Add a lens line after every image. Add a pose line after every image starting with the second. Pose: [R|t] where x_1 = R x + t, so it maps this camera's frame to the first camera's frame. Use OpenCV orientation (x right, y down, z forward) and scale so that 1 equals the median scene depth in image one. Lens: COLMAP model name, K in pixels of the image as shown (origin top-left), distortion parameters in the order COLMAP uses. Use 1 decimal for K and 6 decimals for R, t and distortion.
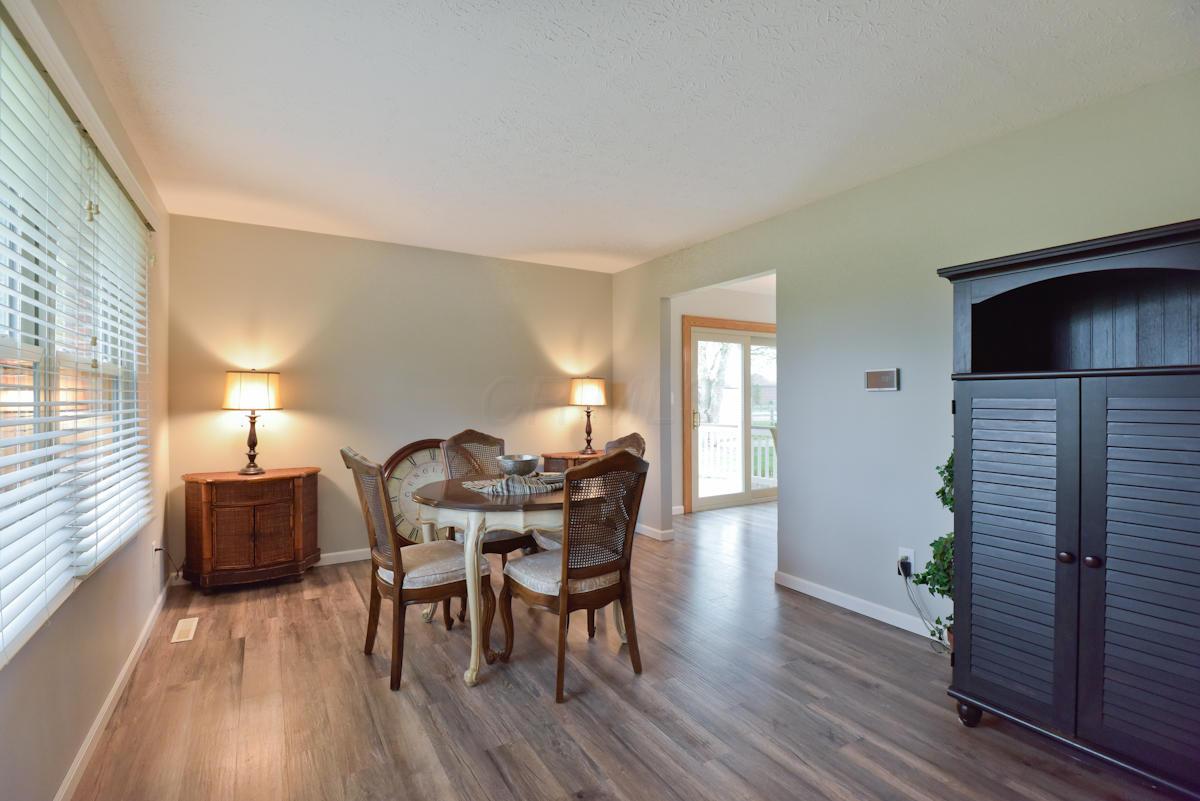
lens RADIAL K [[547.9, 0, 597.4], [0, 547.9, 401.4], [0, 0, 1]] dist [0.000605, -0.011079]
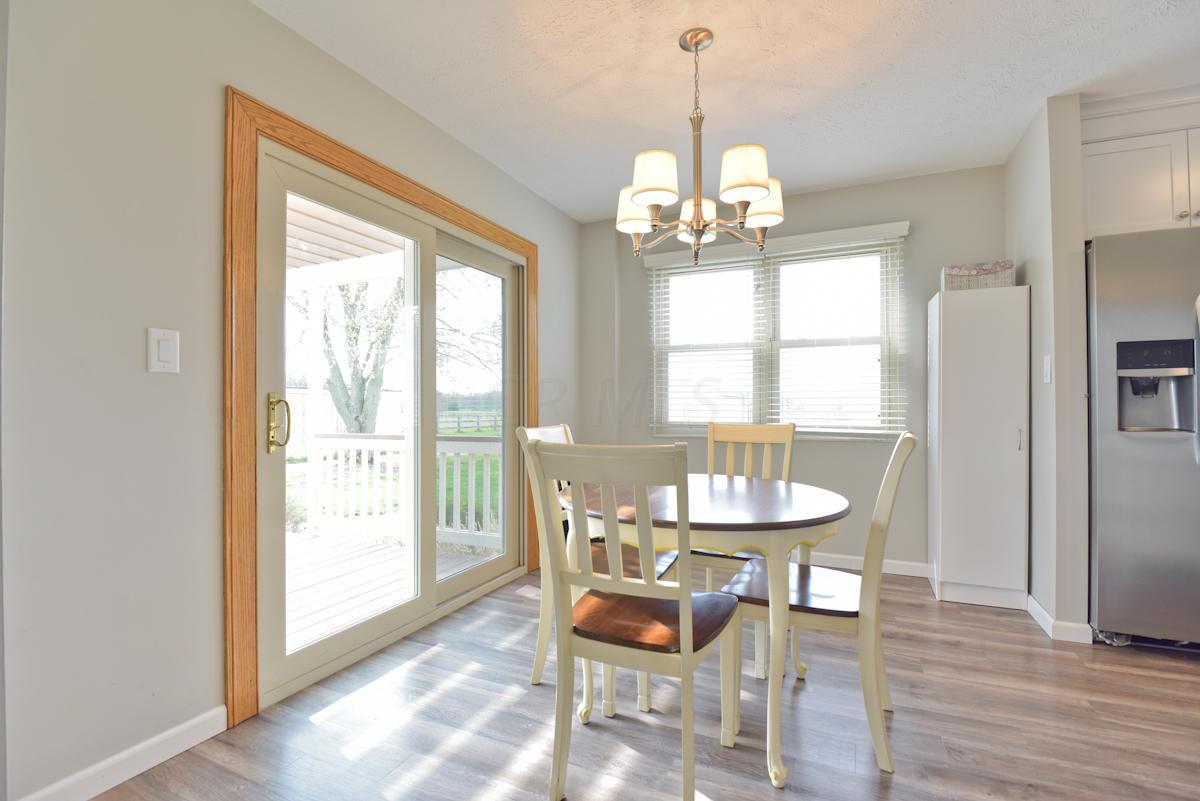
lens RADIAL K [[547.9, 0, 597.4], [0, 547.9, 401.4], [0, 0, 1]] dist [0.000605, -0.011079]
pose [[0.826495, 0.006137, 0.562910, 0.152879], [0.002897, 0.999881, -0.015154, 0.025874], [-0.562936, 0.014156, 0.826379, 0.615605]]
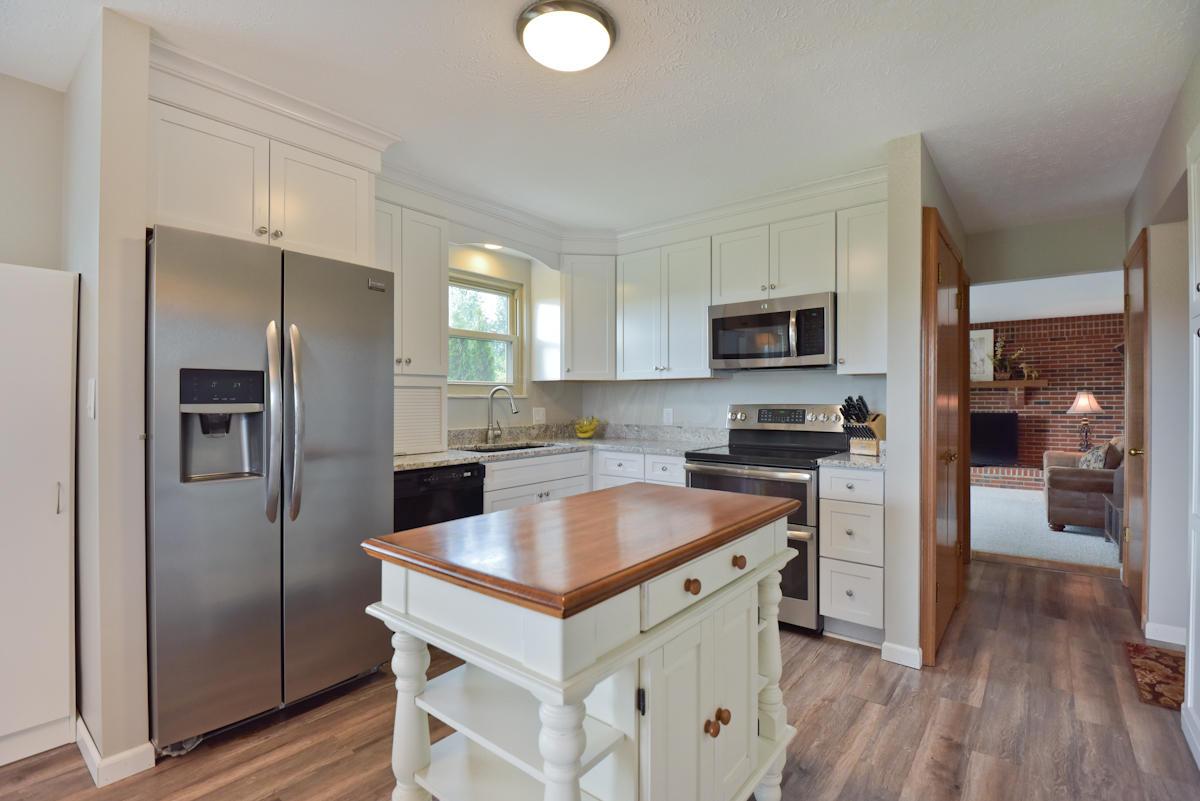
lens RADIAL K [[554.8, 0, 602.9], [0, 554.8, 398.7], [0, 0, 1]] dist [0.016274, -0.023592]
pose [[-0.350871, 0.007236, 0.936396, 0.307016], [0.006159, 0.999966, -0.005419, -0.001172], [-0.936404, 0.003866, -0.350904, 0.615933]]
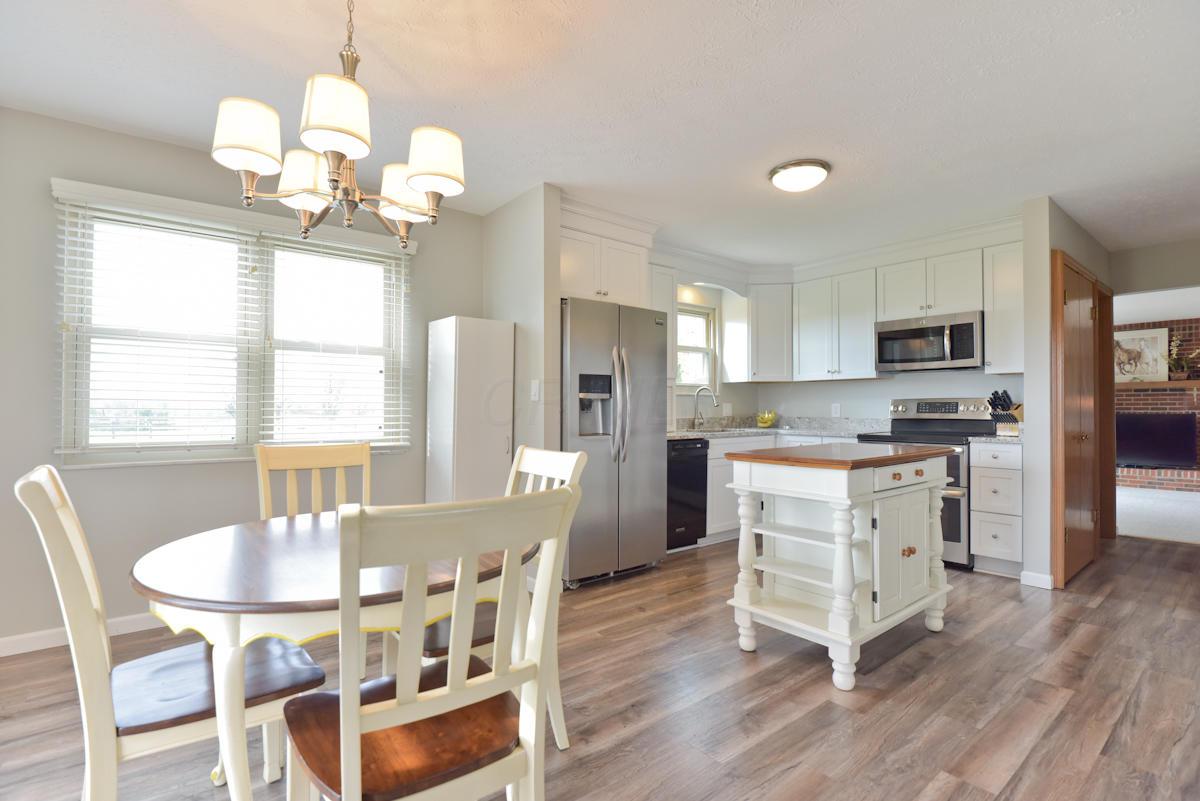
lens RADIAL K [[557.6, 0, 600.0], [0, 557.6, 400.5], [0, 0, 1]] dist [-0.000597, -0.013410]
pose [[-0.136431, 0.016298, 0.990516, 0.114455], [0.005448, 0.999862, -0.015702, 0.014872], [-0.990635, 0.003255, -0.136501, 0.781962]]
